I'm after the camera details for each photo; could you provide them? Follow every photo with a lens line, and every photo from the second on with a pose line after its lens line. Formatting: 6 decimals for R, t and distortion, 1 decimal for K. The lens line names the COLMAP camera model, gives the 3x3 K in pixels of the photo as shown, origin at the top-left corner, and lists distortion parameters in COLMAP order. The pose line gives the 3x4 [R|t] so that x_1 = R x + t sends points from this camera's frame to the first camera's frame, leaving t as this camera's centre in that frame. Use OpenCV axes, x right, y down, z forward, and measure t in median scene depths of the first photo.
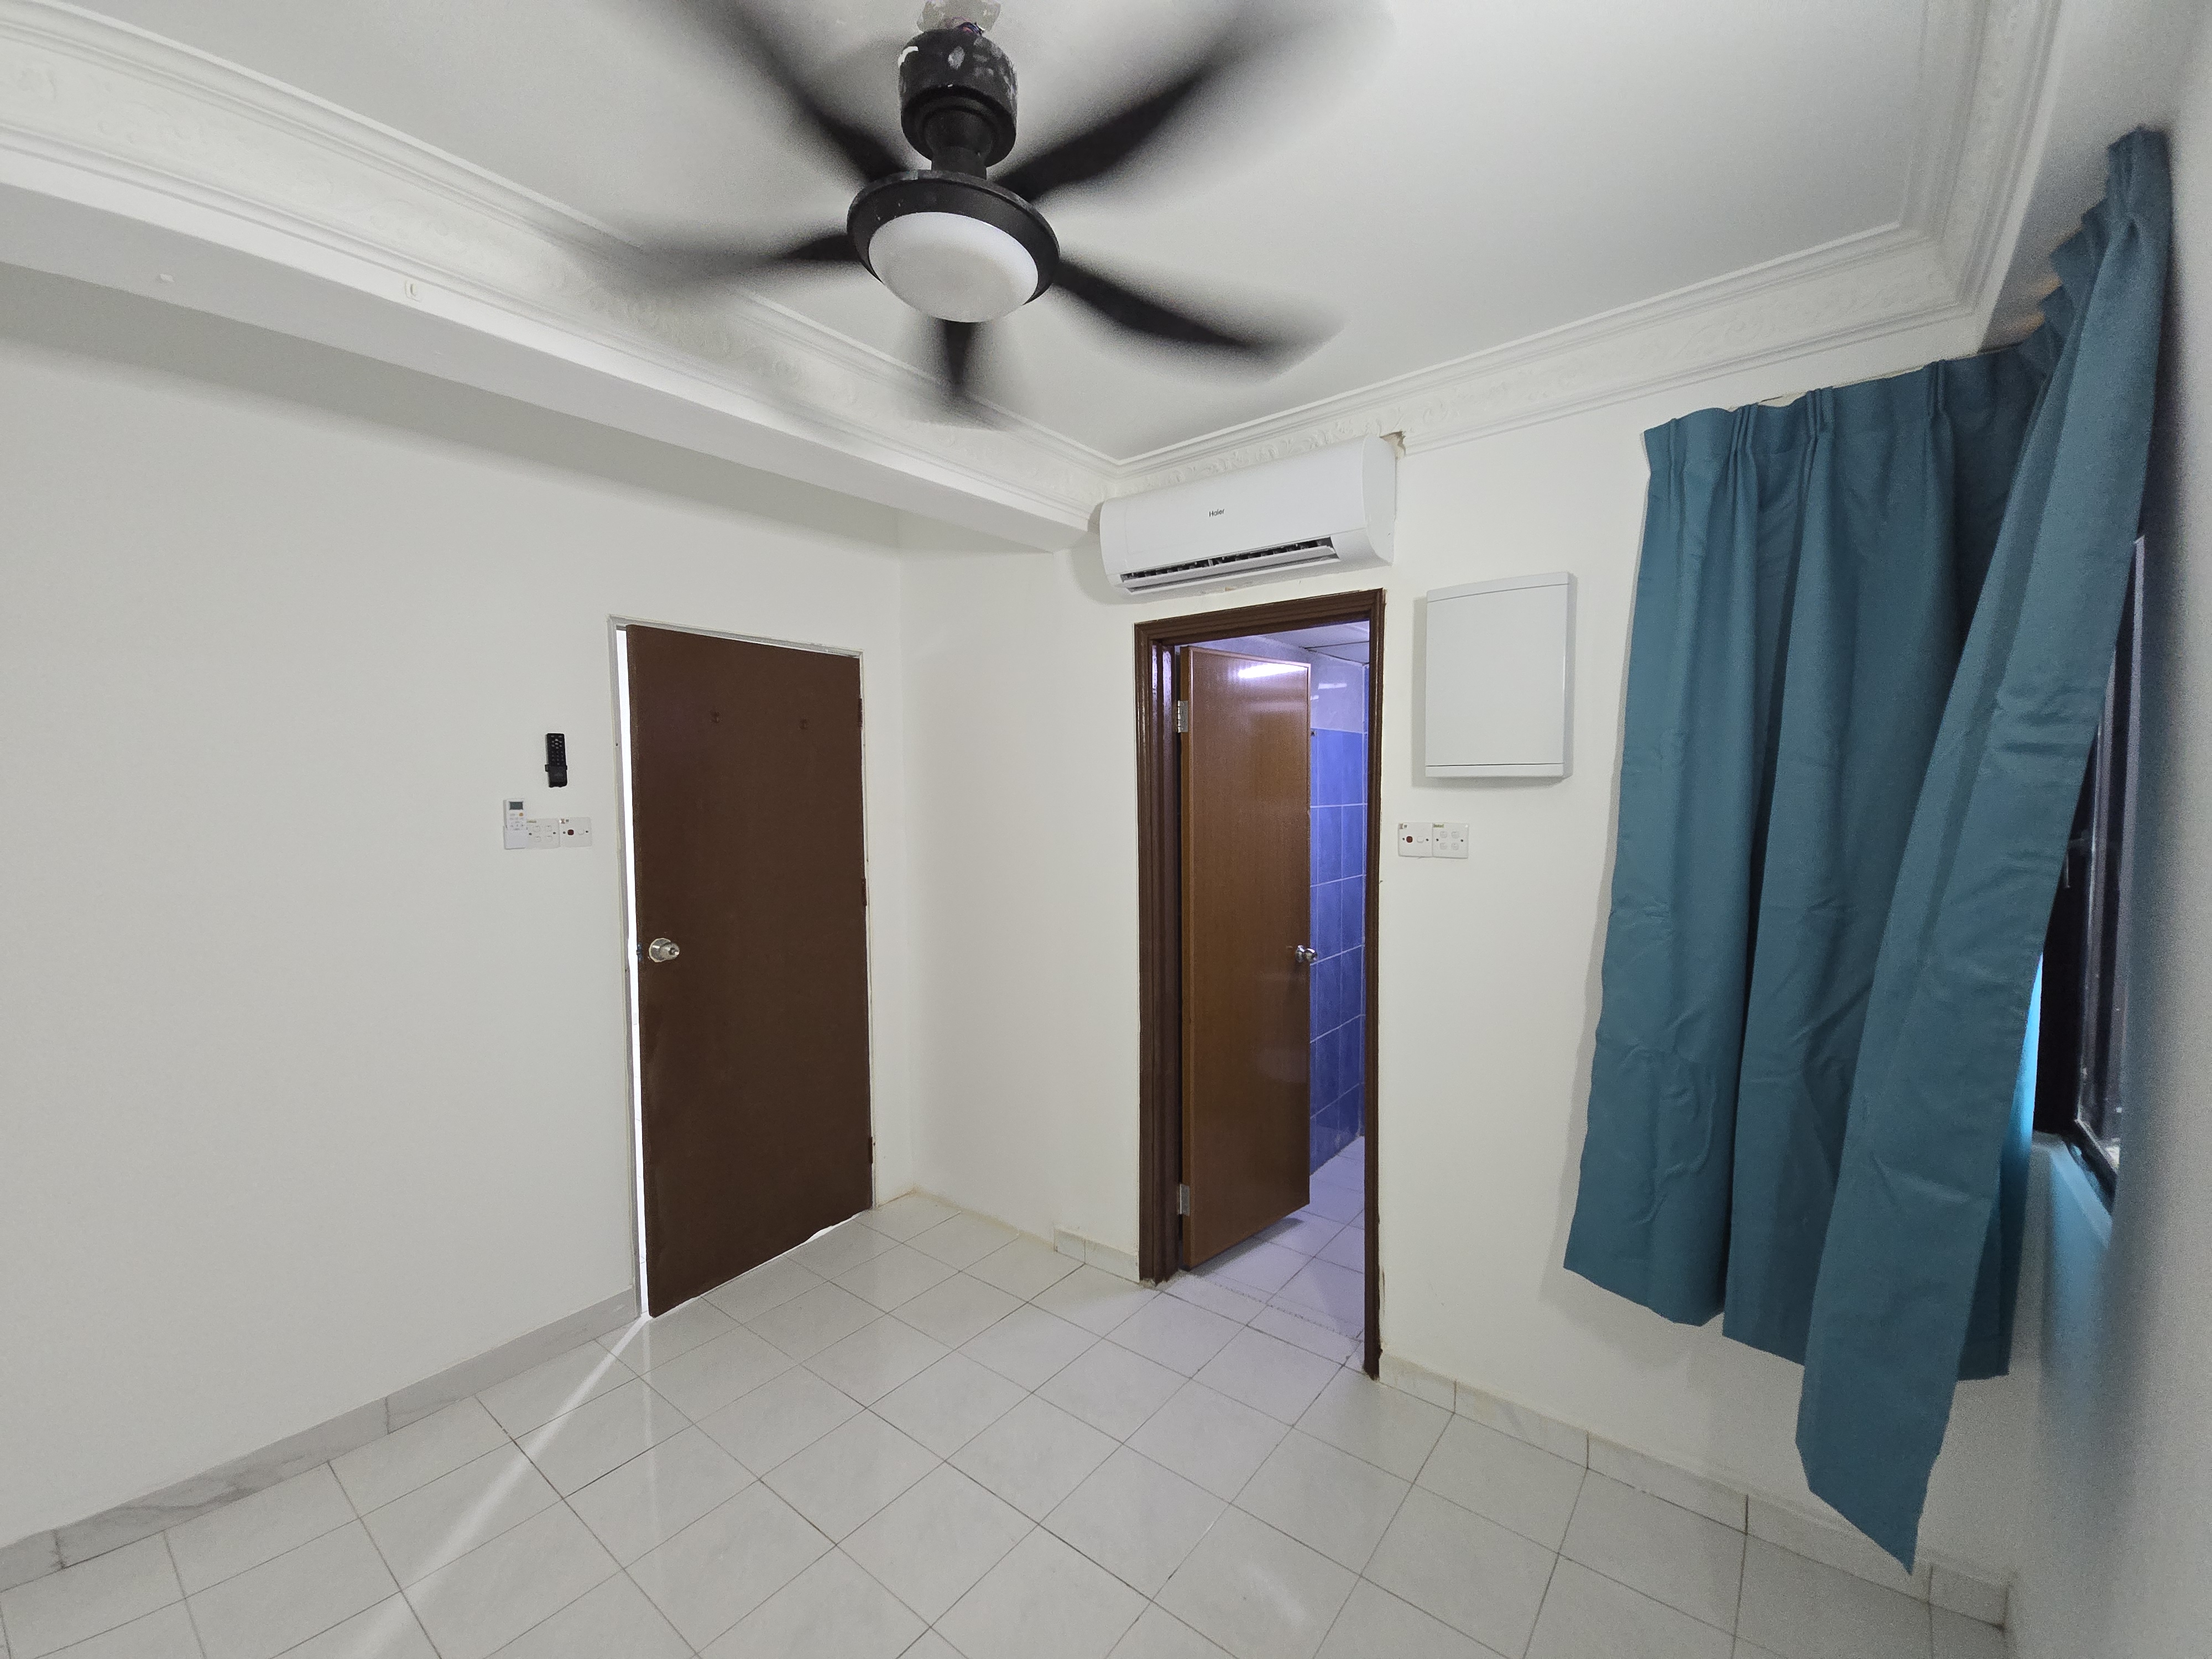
lens RADIAL K [[899.4, 0, 1109.0], [0, 899.4, 837.5], [0, 0, 1]] dist [0.002838, 0.000533]
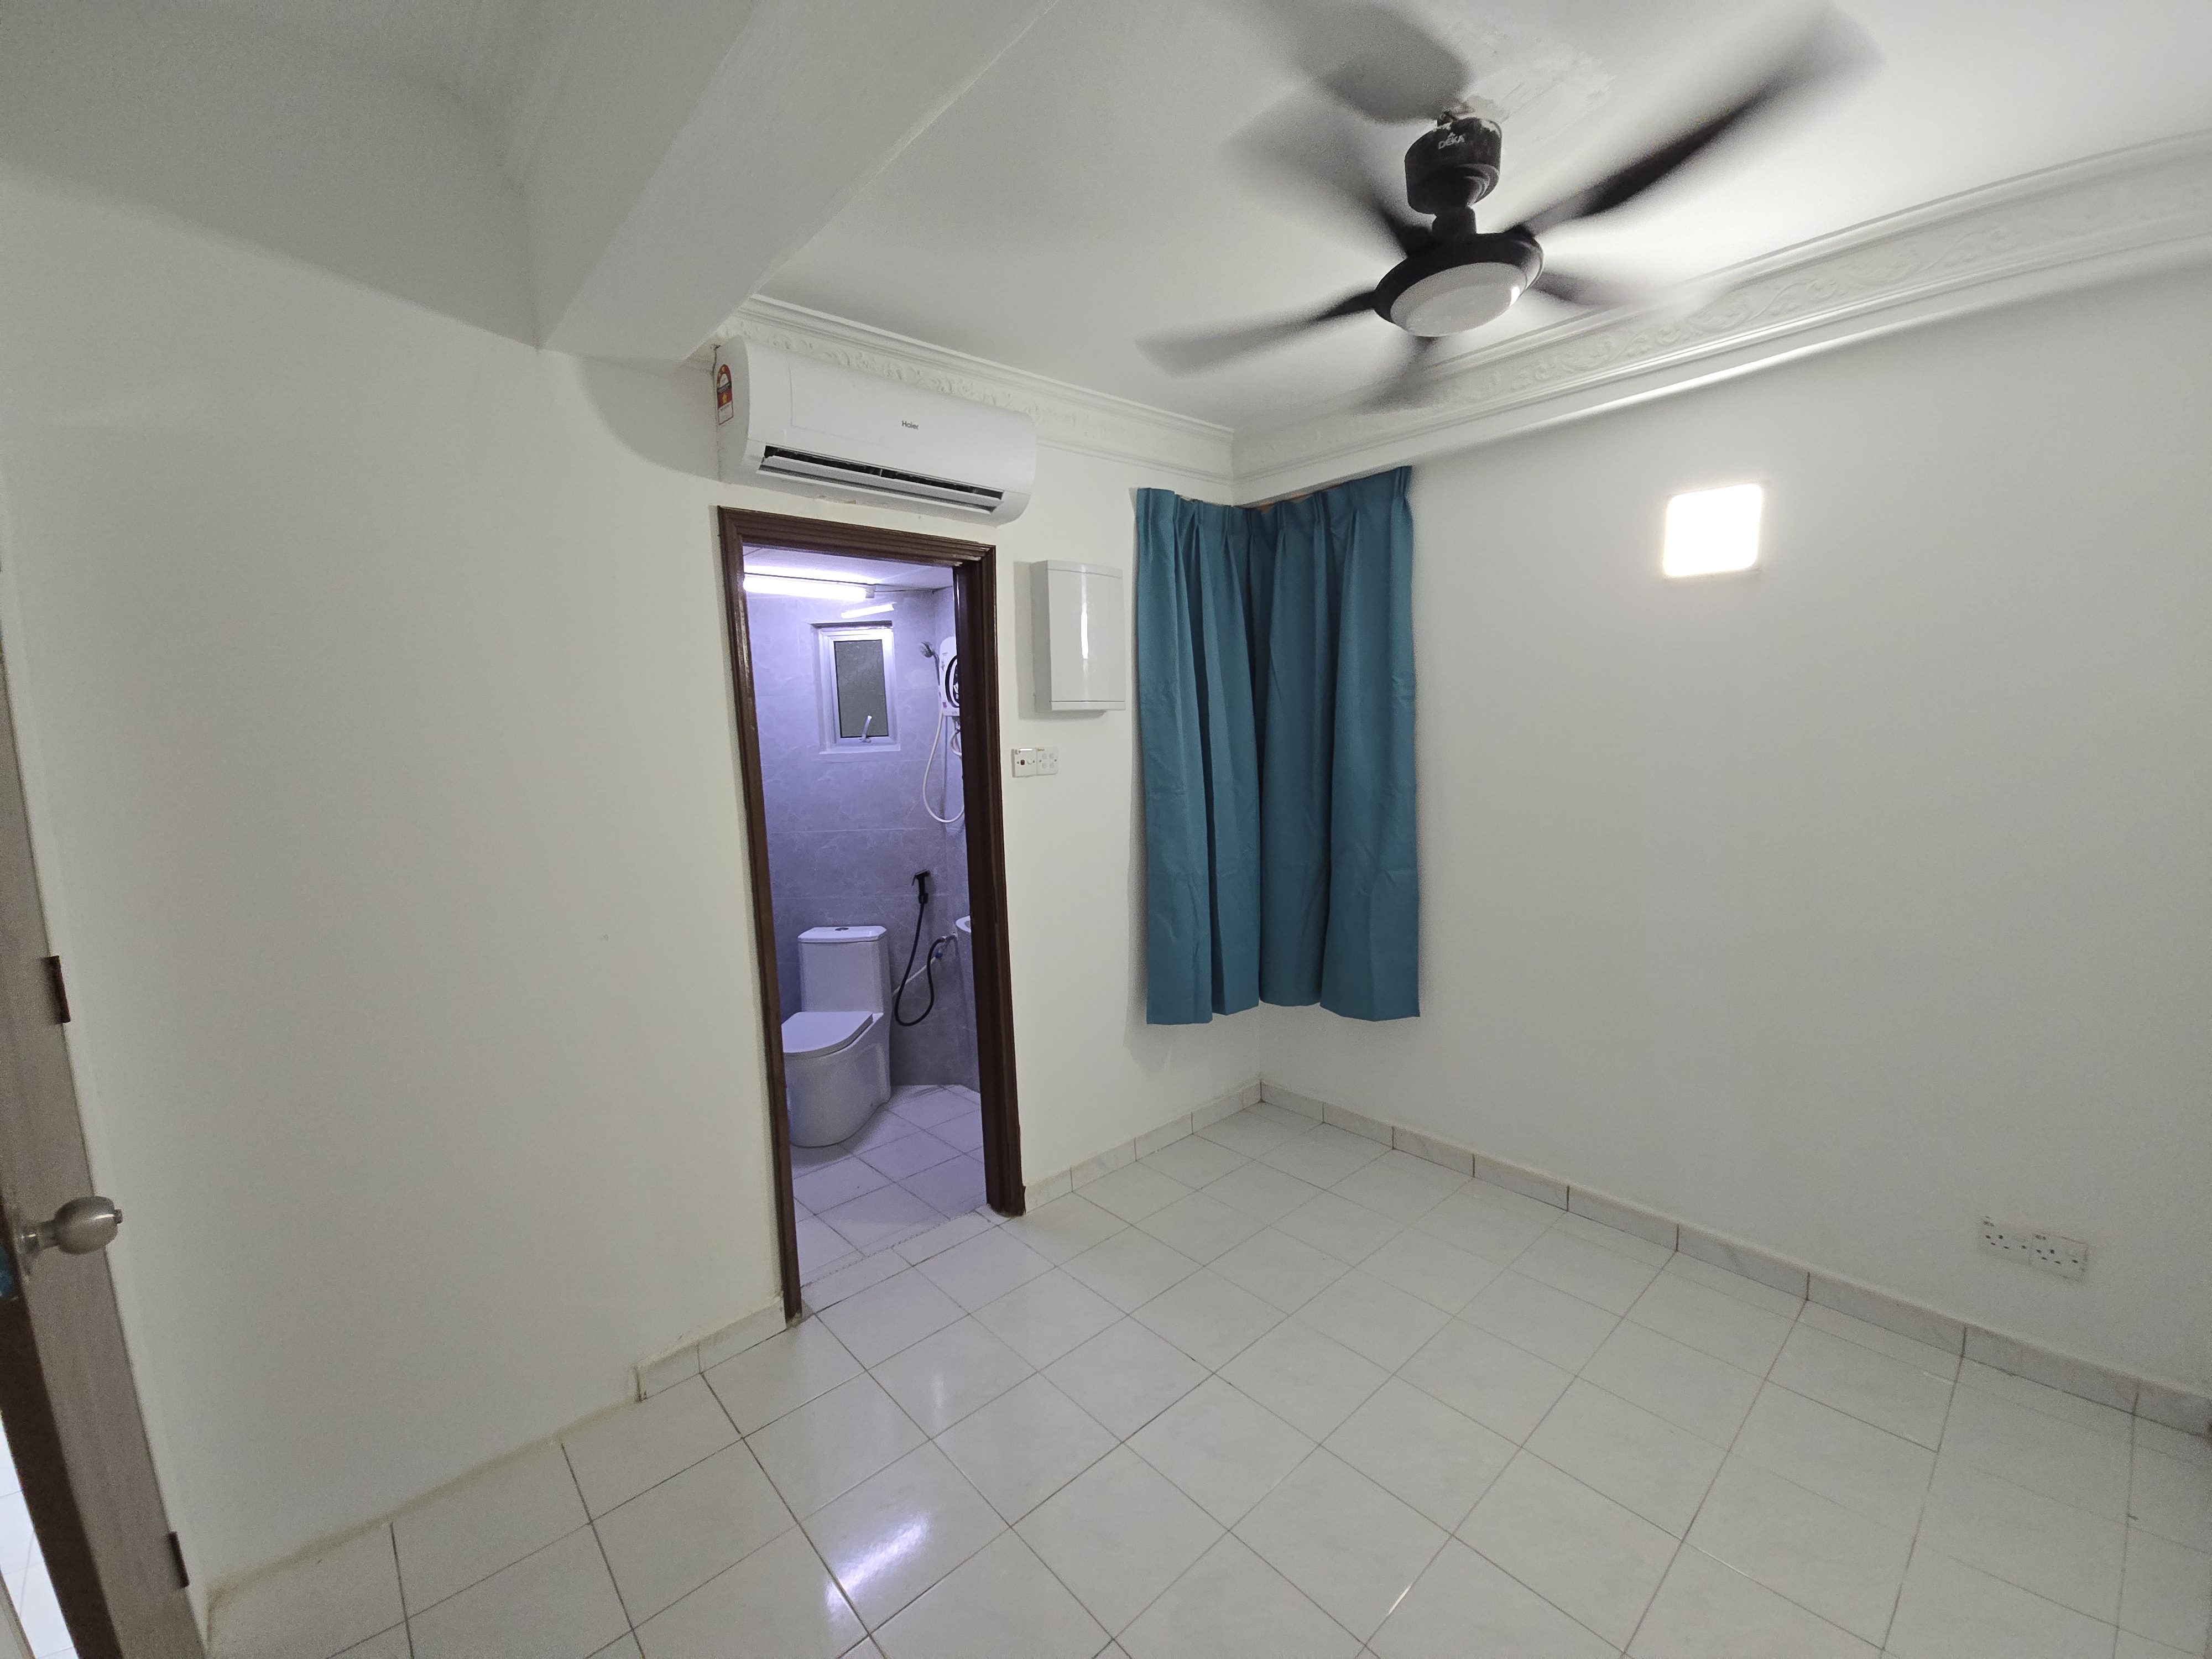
lens RADIAL K [[907.2, 0, 1112.3], [0, 907.2, 838.2], [0, 0, 1]] dist [-0.000373, -0.000287]
pose [[0.159778, -0.117962, 0.980080, -0.870239], [0.079420, 0.991152, 0.106347, -0.017442], [-0.983953, 0.060846, 0.167733, 0.691942]]
